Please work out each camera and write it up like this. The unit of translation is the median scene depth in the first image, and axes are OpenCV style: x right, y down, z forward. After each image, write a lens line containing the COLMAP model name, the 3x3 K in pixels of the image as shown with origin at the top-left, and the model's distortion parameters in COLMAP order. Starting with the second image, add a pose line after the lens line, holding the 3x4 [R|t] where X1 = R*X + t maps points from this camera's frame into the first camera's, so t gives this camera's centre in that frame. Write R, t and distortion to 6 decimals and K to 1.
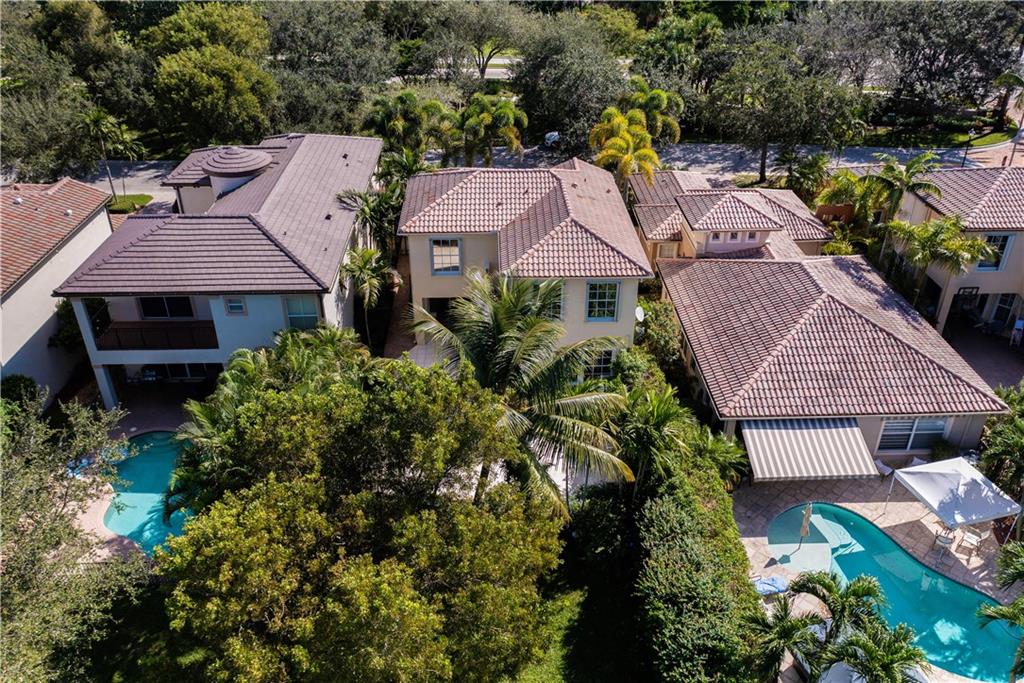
lens RADIAL K [[865.3, 0, 497.9], [0, 865.3, 343.7], [0, 0, 1]] dist [-0.003825, 0.012026]
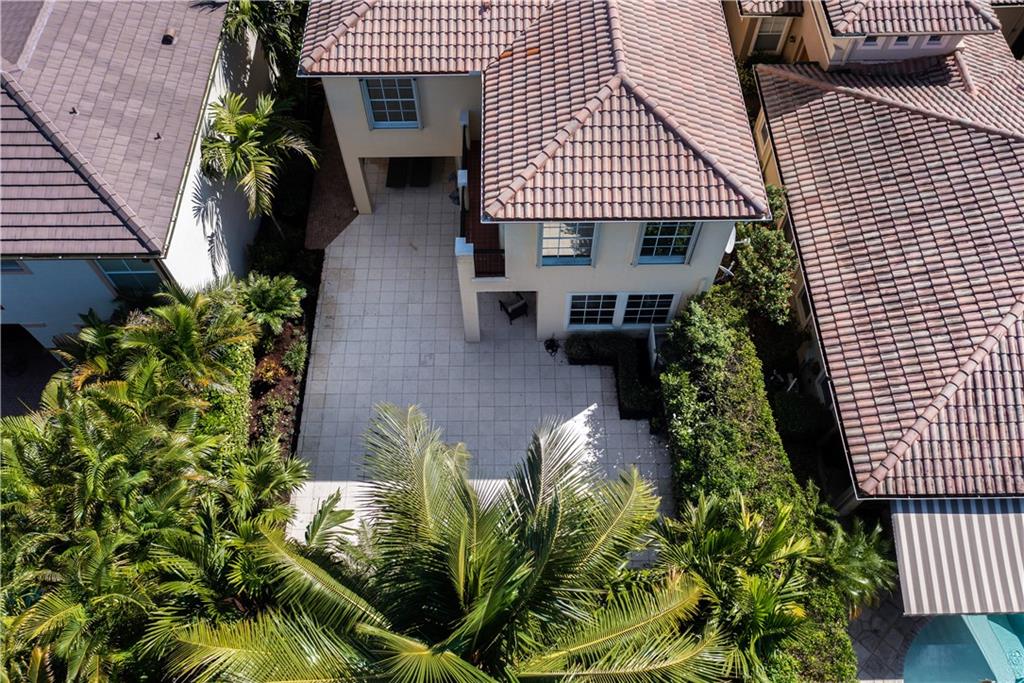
lens RADIAL K [[865.3, 0, 497.9], [0, 865.3, 343.7], [0, 0, 1]] dist [-0.003825, 0.012026]
pose [[0.999893, 0.007076, -0.012765, 0.018159], [-0.000396, 0.887463, 0.460880, -0.228157], [0.014589, -0.460826, 0.887371, 0.440768]]
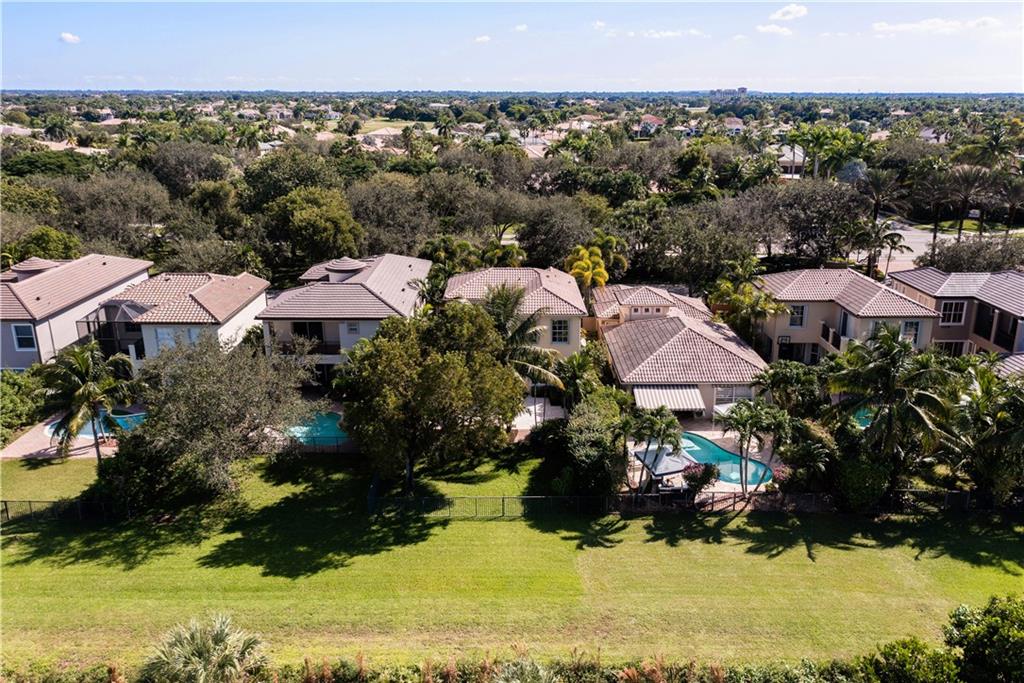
lens RADIAL K [[865.3, 0, 497.9], [0, 865.3, 343.7], [0, 0, 1]] dist [-0.003825, 0.012026]
pose [[0.999636, 0.013662, -0.023278, 0.032714], [-0.018619, 0.973419, -0.228274, 0.346296], [0.019541, 0.228624, 0.973319, -0.641232]]
